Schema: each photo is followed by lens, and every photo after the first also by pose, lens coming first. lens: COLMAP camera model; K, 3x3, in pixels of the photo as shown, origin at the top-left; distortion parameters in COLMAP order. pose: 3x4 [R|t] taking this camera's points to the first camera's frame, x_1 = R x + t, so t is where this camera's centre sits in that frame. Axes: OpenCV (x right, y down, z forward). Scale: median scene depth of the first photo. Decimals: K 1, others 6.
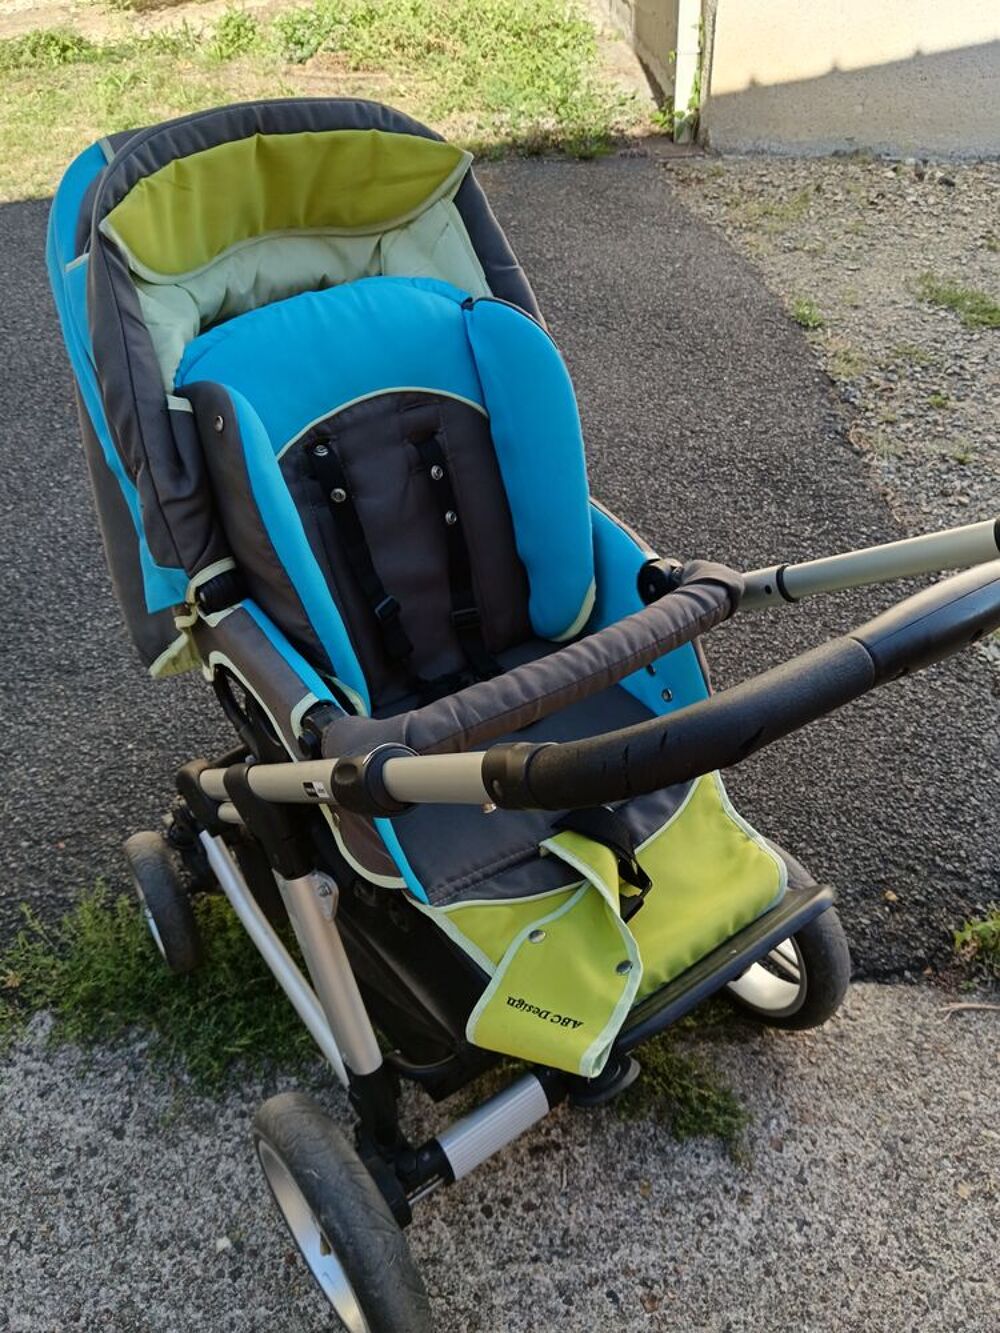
lens RADIAL K [[1048.6, 0, 501.3], [0, 1048.6, 666.3], [0, 0, 1]] dist [-0.012337, -0.017328]
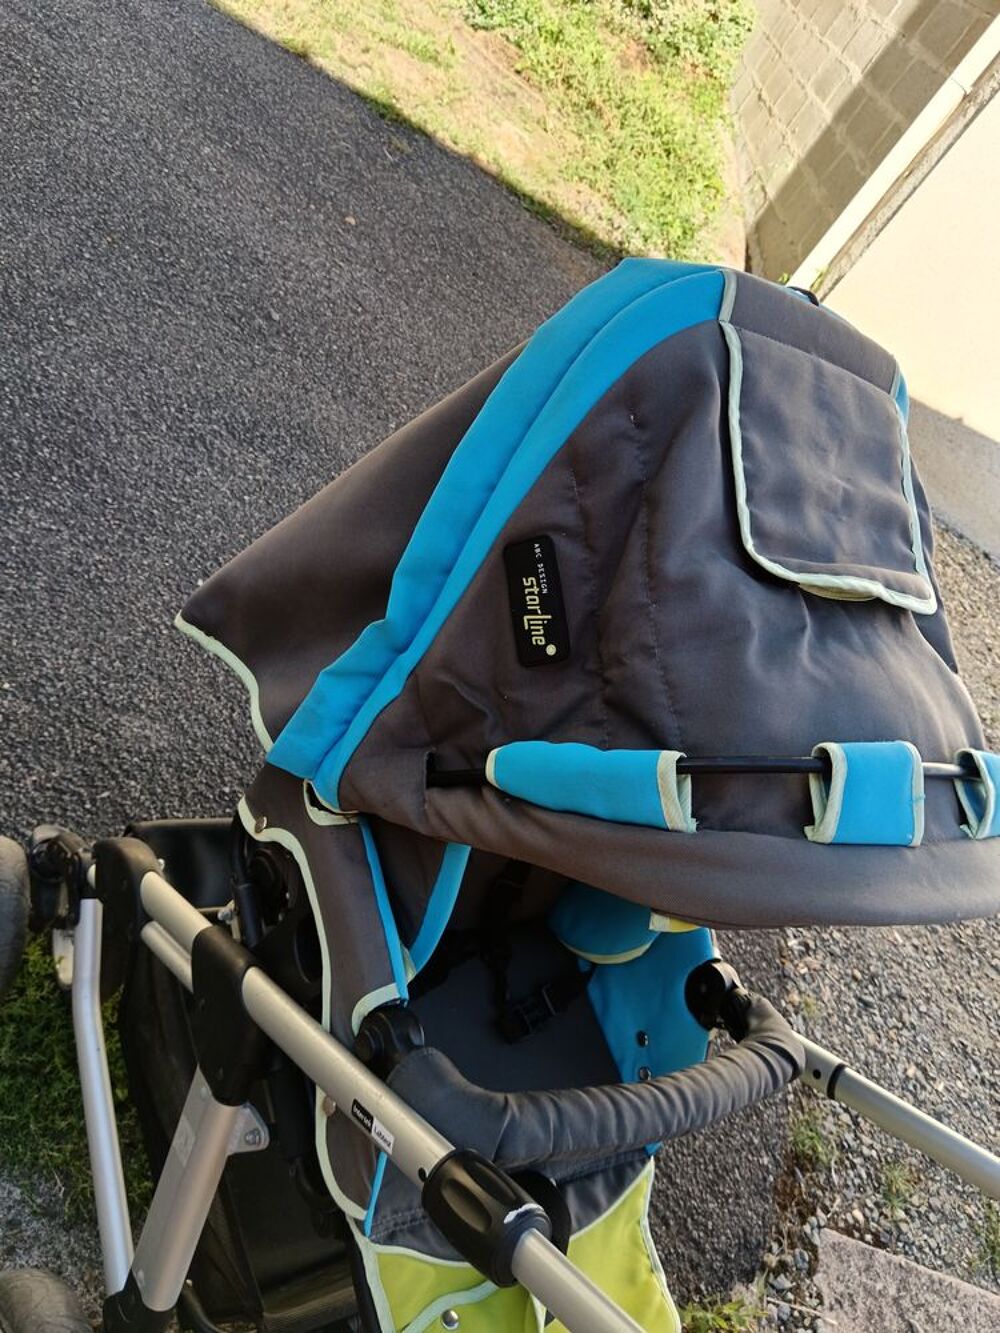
lens RADIAL K [[1048.6, 0, 500.9], [0, 1048.6, 665.6], [0, 0, 1]] dist [-0.012337, -0.017328]
pose [[0.815340, 0.533283, 0.225455, -0.226020], [-0.532617, 0.843532, -0.069093, -0.094238], [-0.227024, -0.063747, 0.971801, 0.074950]]
